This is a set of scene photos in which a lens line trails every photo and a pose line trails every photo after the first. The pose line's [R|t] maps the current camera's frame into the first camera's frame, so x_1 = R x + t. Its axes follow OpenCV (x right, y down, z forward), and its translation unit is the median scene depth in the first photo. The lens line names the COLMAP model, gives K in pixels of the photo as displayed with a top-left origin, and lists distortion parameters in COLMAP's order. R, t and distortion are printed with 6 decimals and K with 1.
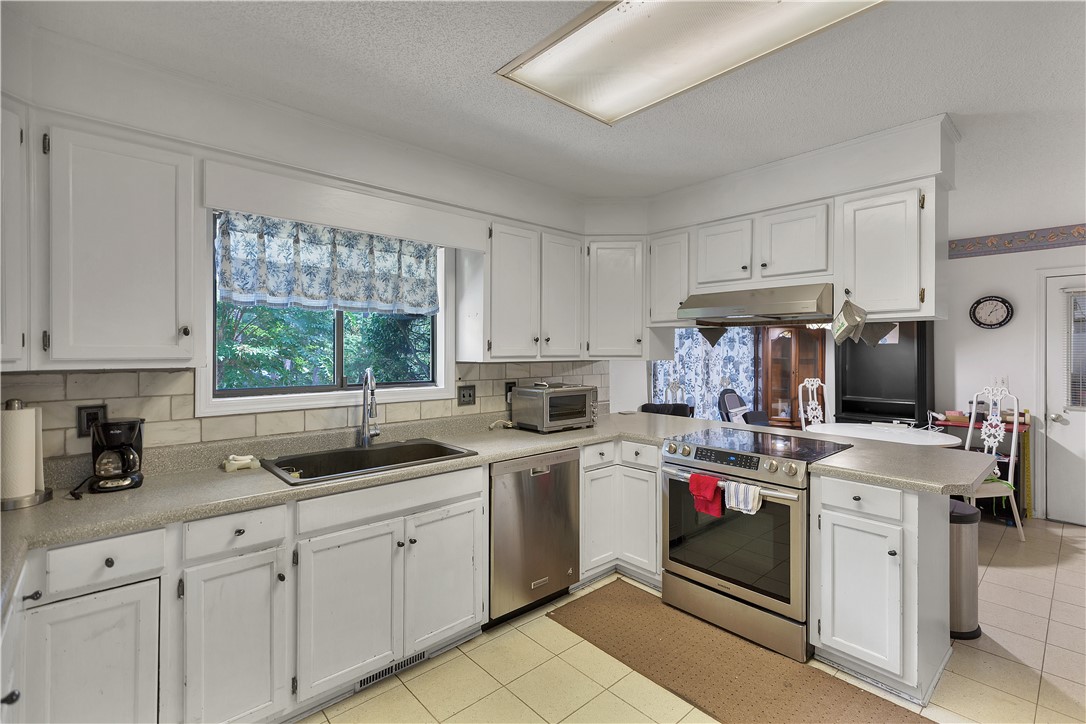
lens RADIAL K [[505.2, 0, 552.9], [0, 505.2, 354.5], [0, 0, 1]] dist [0.004574, -0.000210]
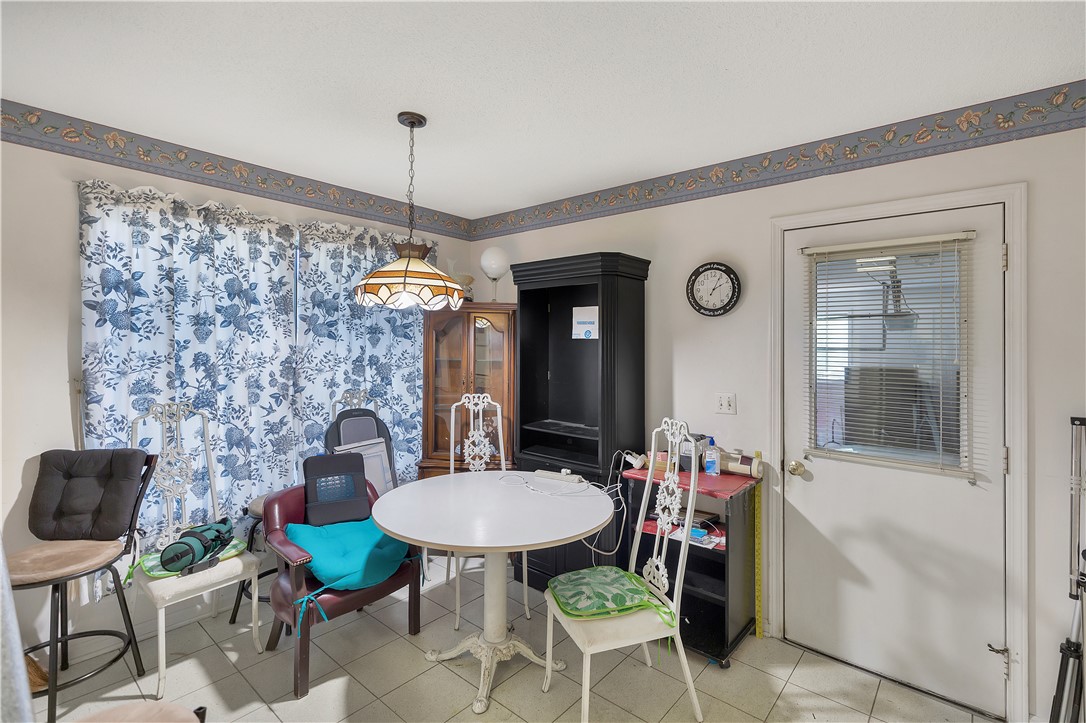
lens RADIAL K [[505.2, 0, 557.9], [0, 505.2, 342.9], [0, 0, 1]] dist [0.004574, -0.000210]
pose [[0.992382, 0.013581, 0.122449, 0.623220], [-0.012051, 0.999840, -0.013233, -0.008960], [-0.122609, 0.011657, 0.992387, 0.434429]]
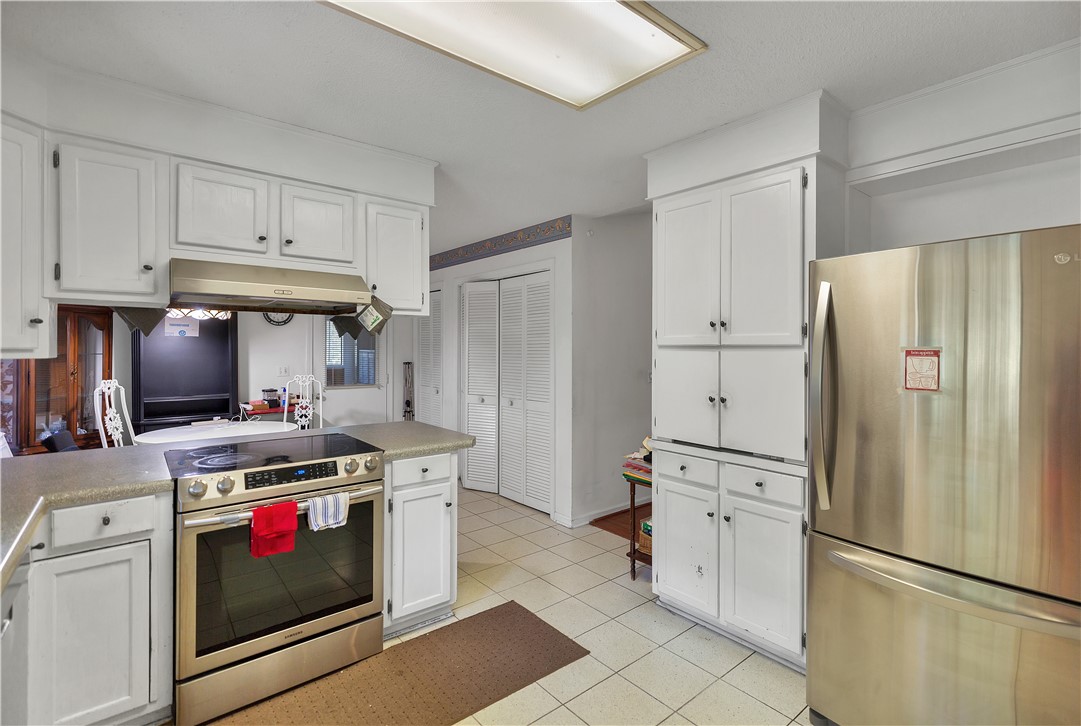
lens RADIAL K [[502.8, 0, 549.2], [0, 502.8, 351.6], [0, 0, 1]] dist [0.004574, -0.000210]
pose [[0.045389, -0.008157, 0.998936, -0.267229], [0.007707, 0.999940, 0.007815, 0.003844], [-0.998940, 0.007344, 0.045449, 0.337554]]
